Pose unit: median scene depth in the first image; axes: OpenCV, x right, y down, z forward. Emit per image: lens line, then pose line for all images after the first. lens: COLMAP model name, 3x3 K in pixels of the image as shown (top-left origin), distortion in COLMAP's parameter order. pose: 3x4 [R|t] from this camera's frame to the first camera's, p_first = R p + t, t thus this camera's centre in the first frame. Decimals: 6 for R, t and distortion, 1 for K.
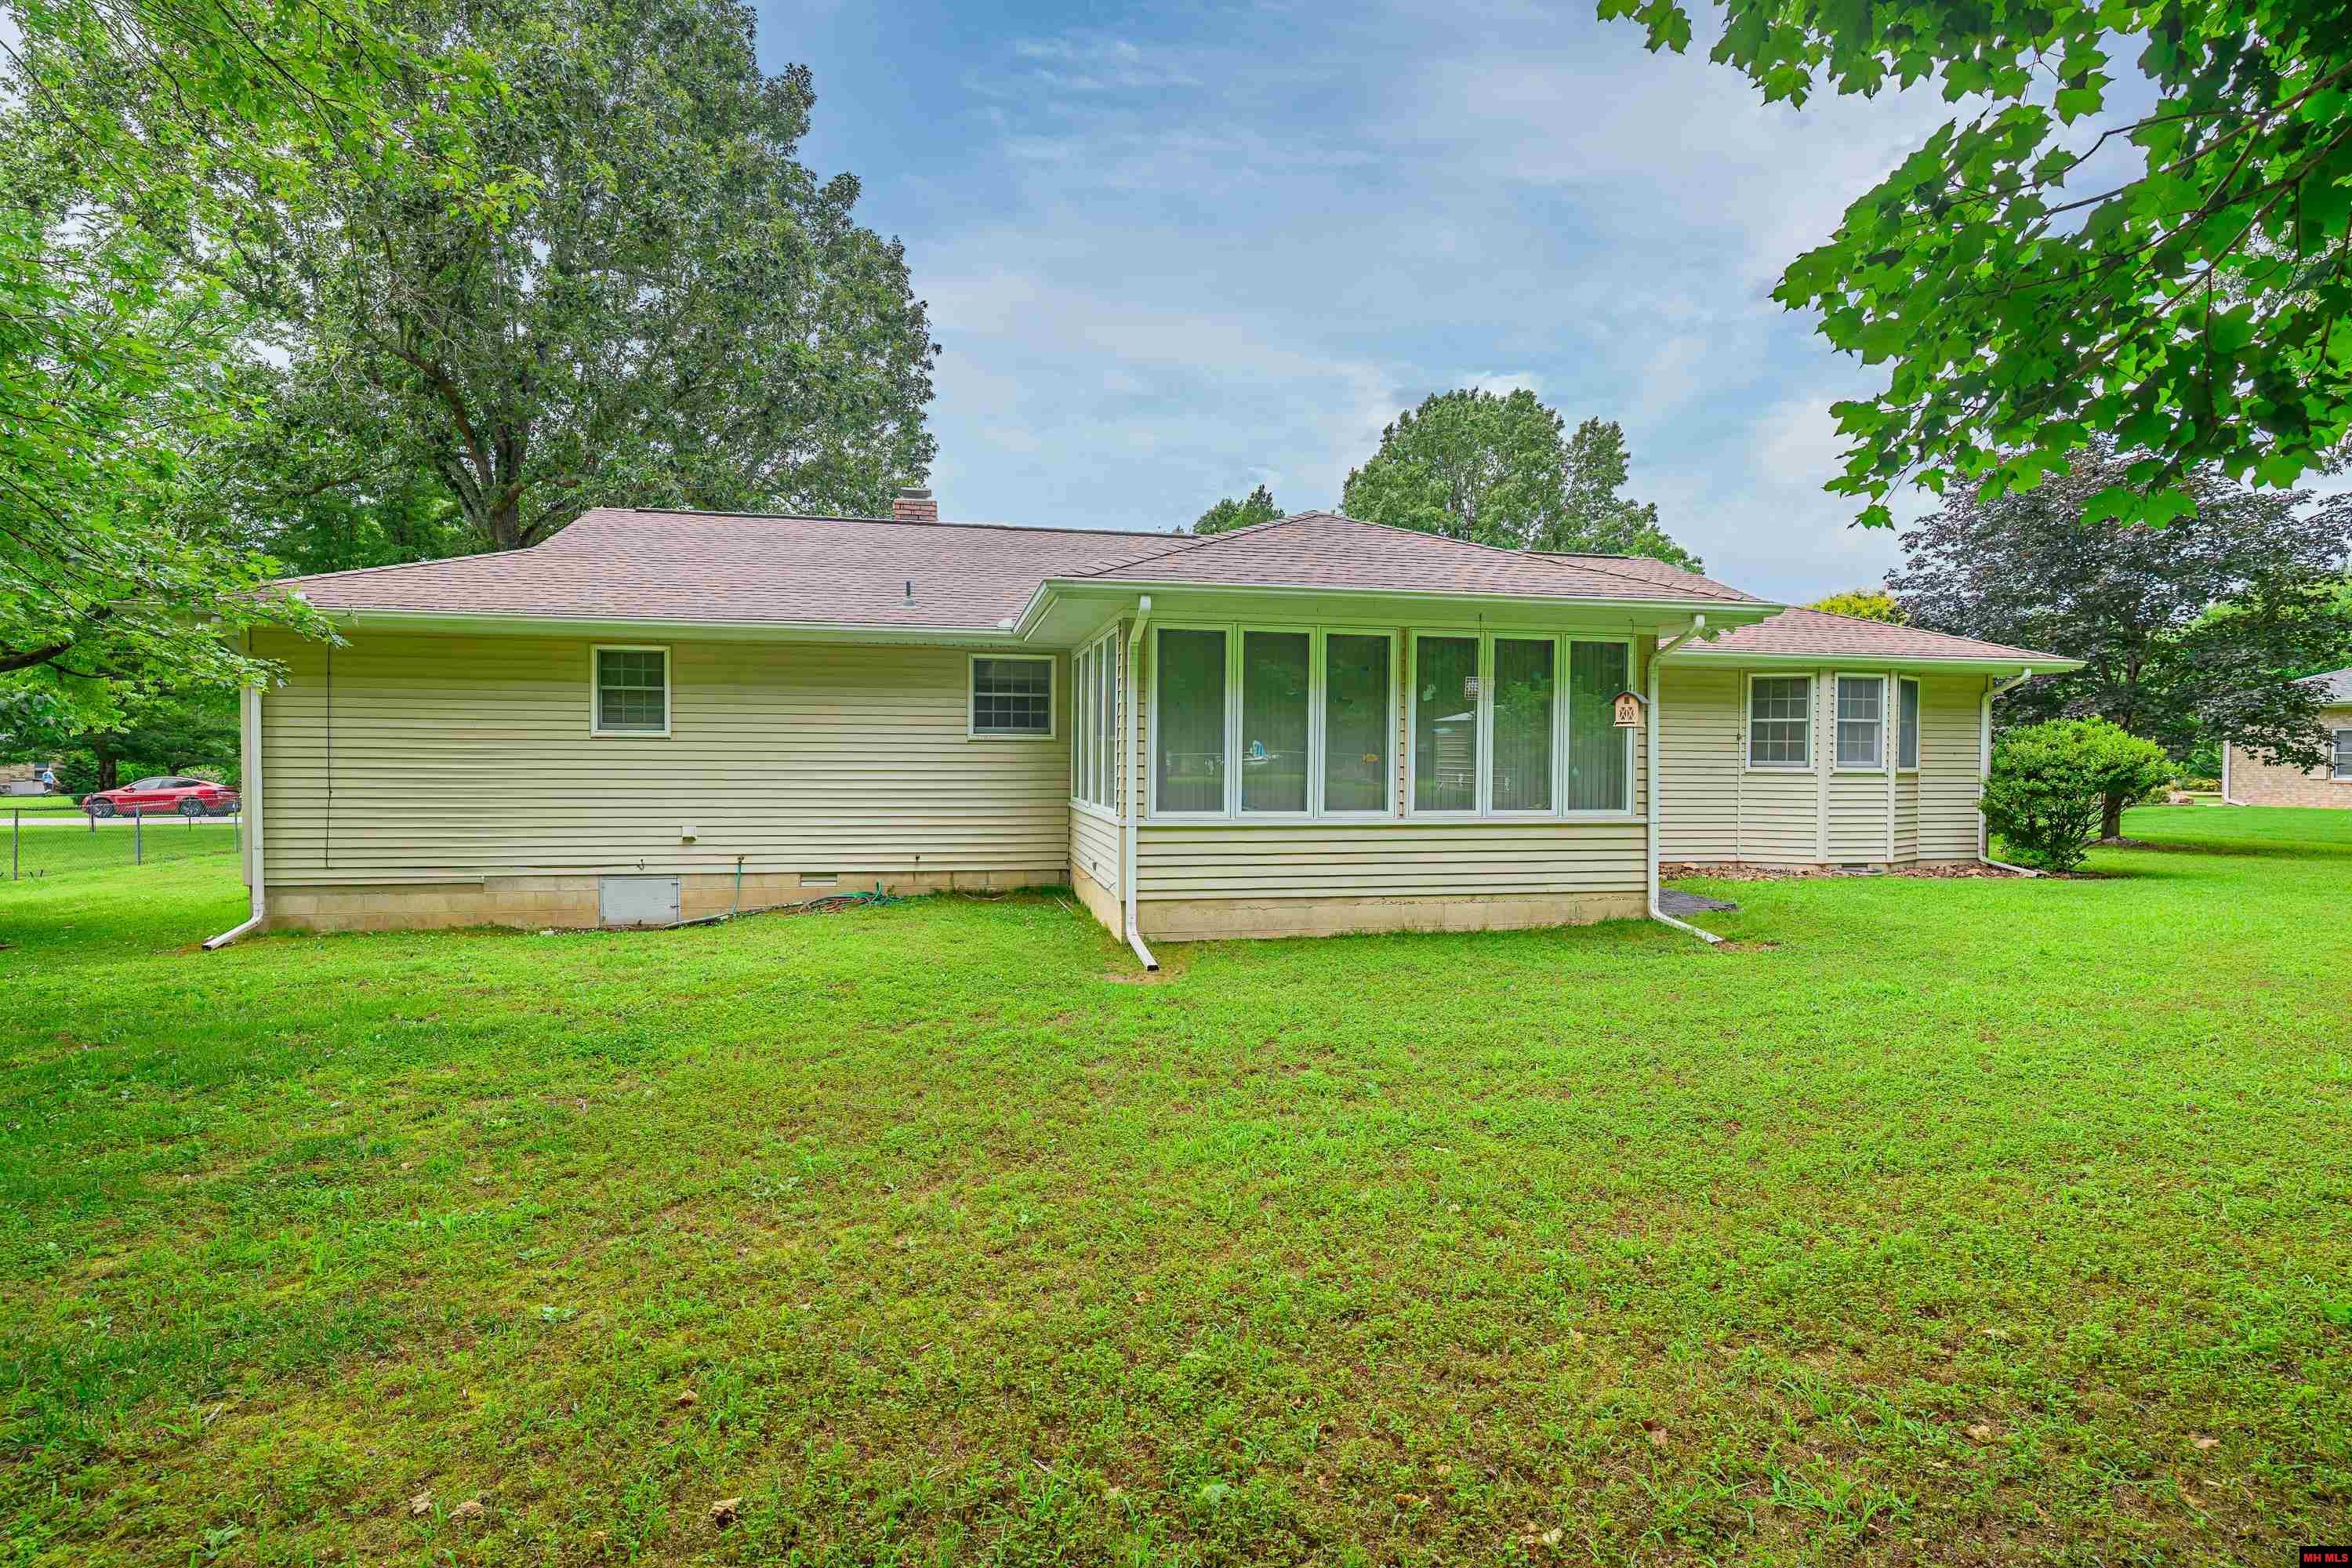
lens RADIAL K [[1047.5, 0, 1176.0], [0, 1047.5, 784.0], [0, 0, 1]] dist [0.002666, 0.000264]
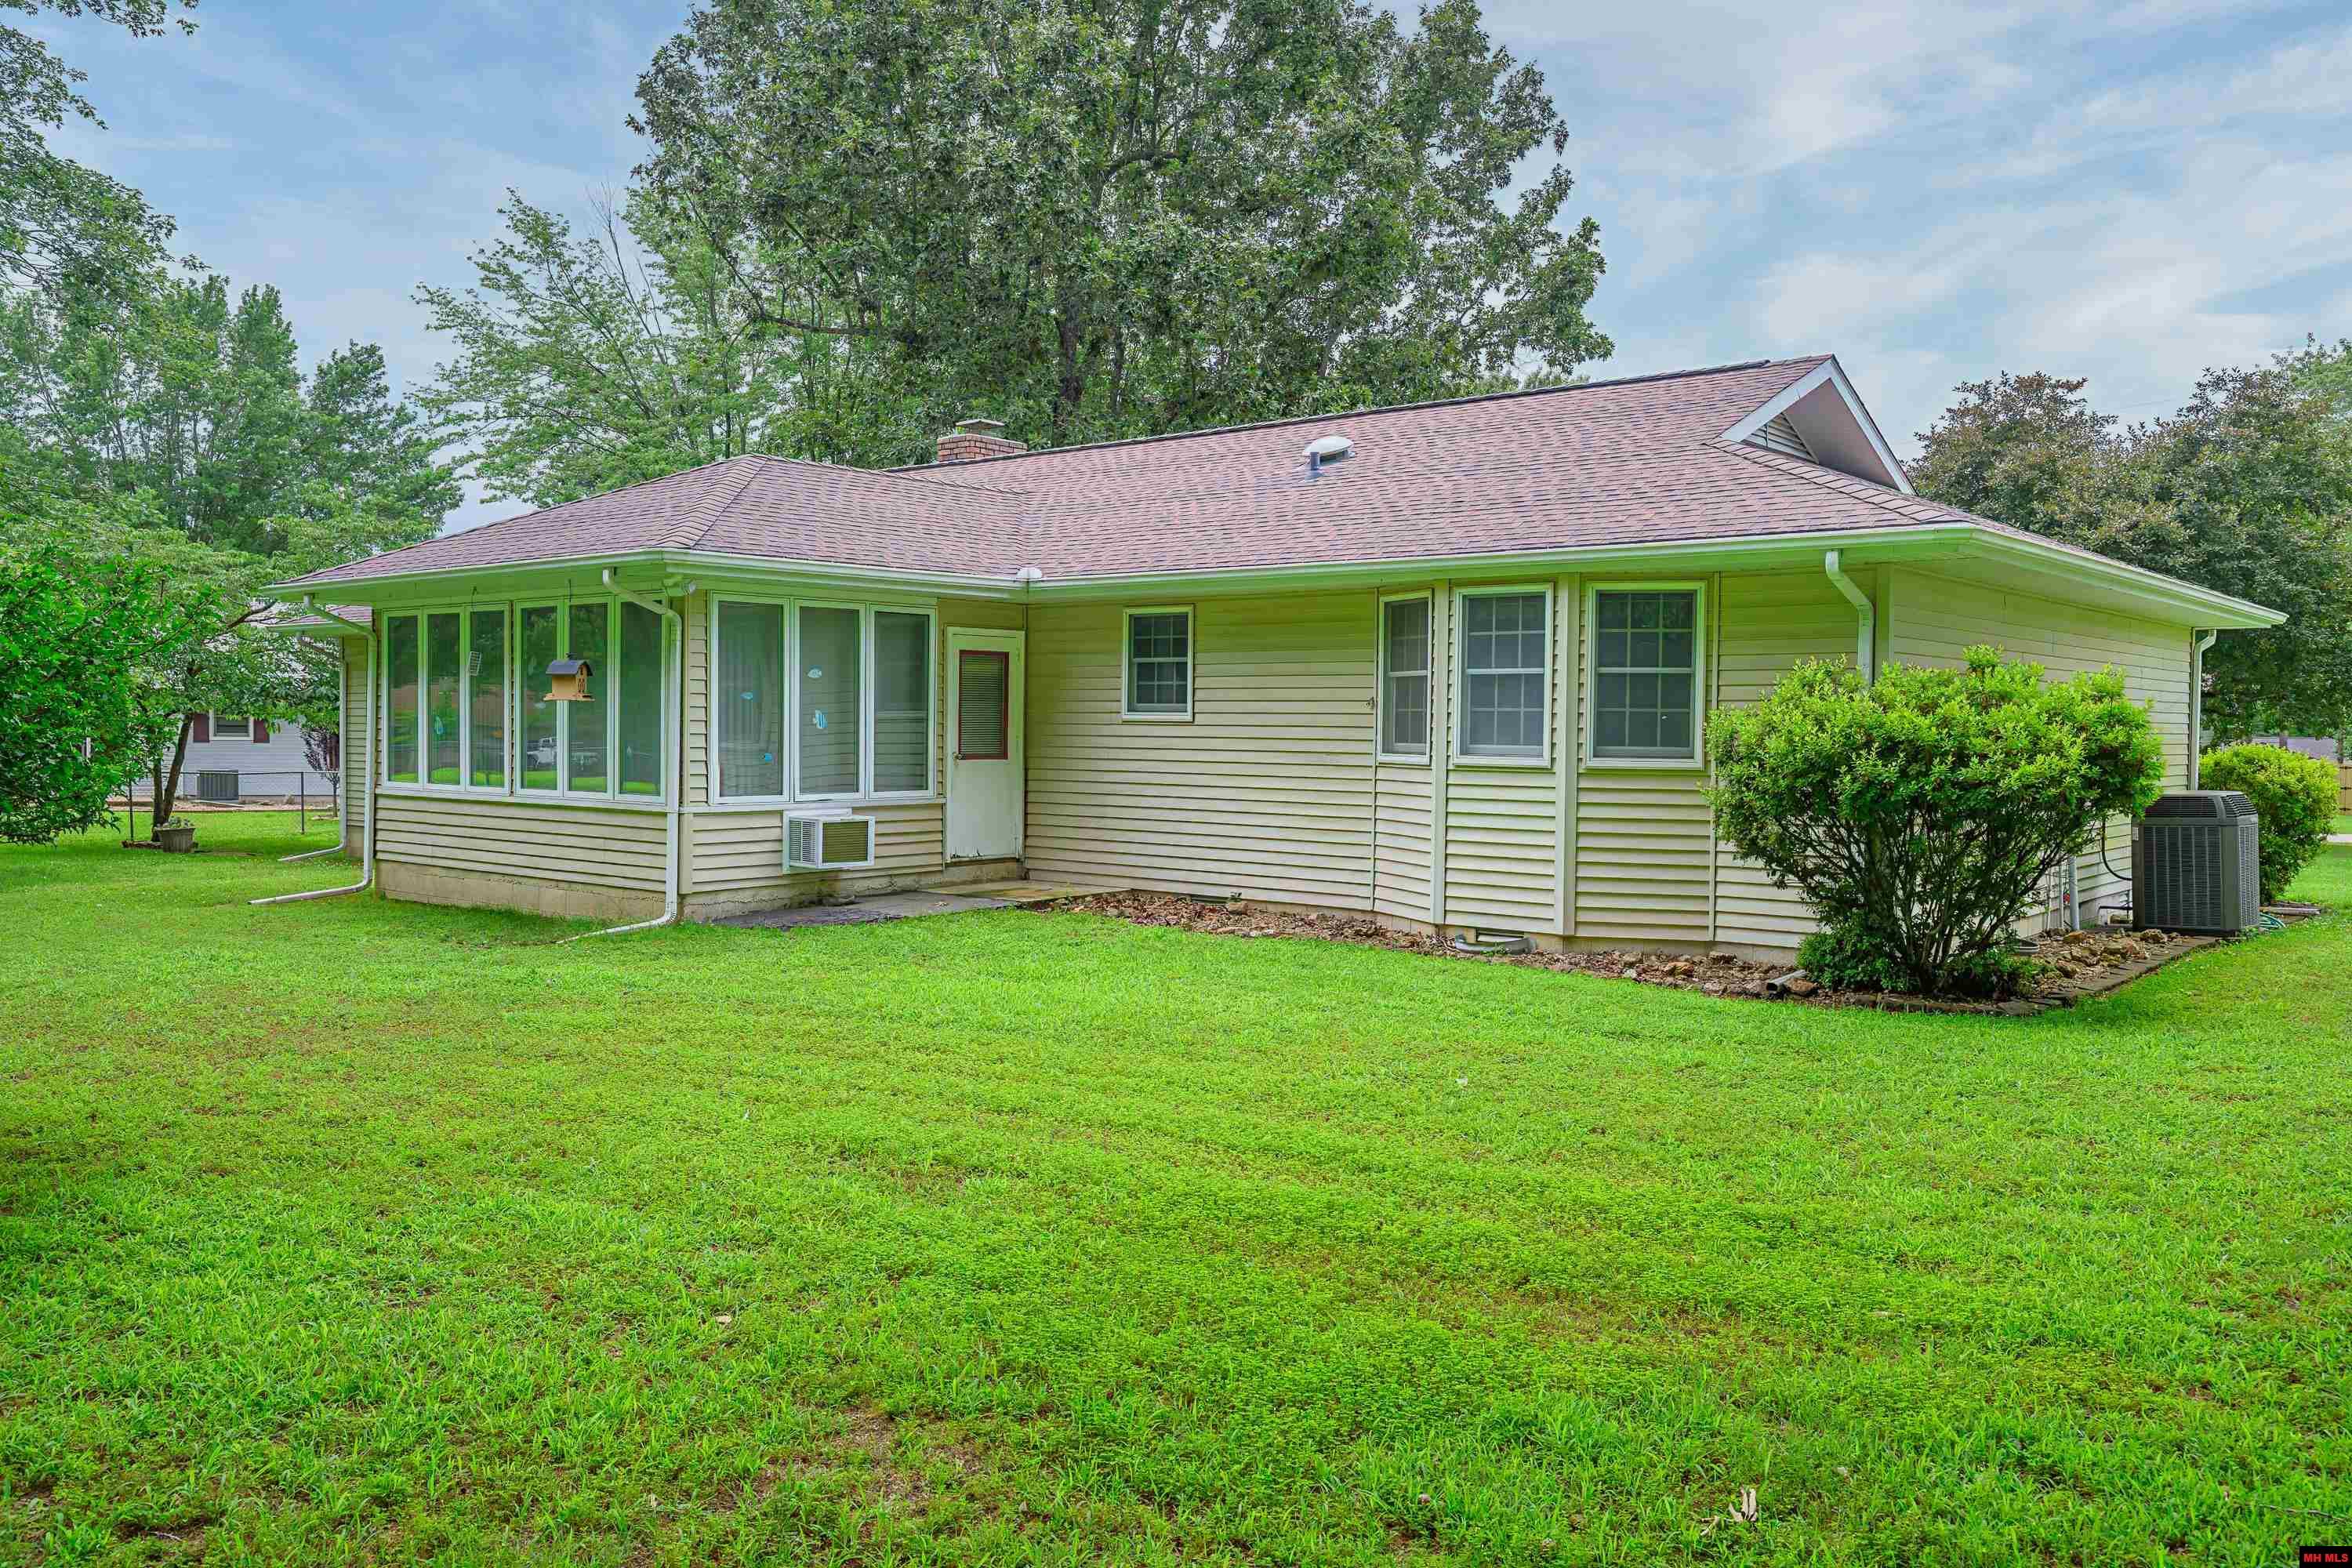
lens RADIAL K [[1832.1, 0, 1168.5], [0, 1832.1, 744.4], [0, 0, 1]] dist [0.017121, -0.012139]
pose [[0.642297, 0.002323, -0.766452, 1.207334], [-0.027333, 0.999429, -0.019876, 0.001914], [0.765968, 0.033716, 0.641994, 0.237573]]
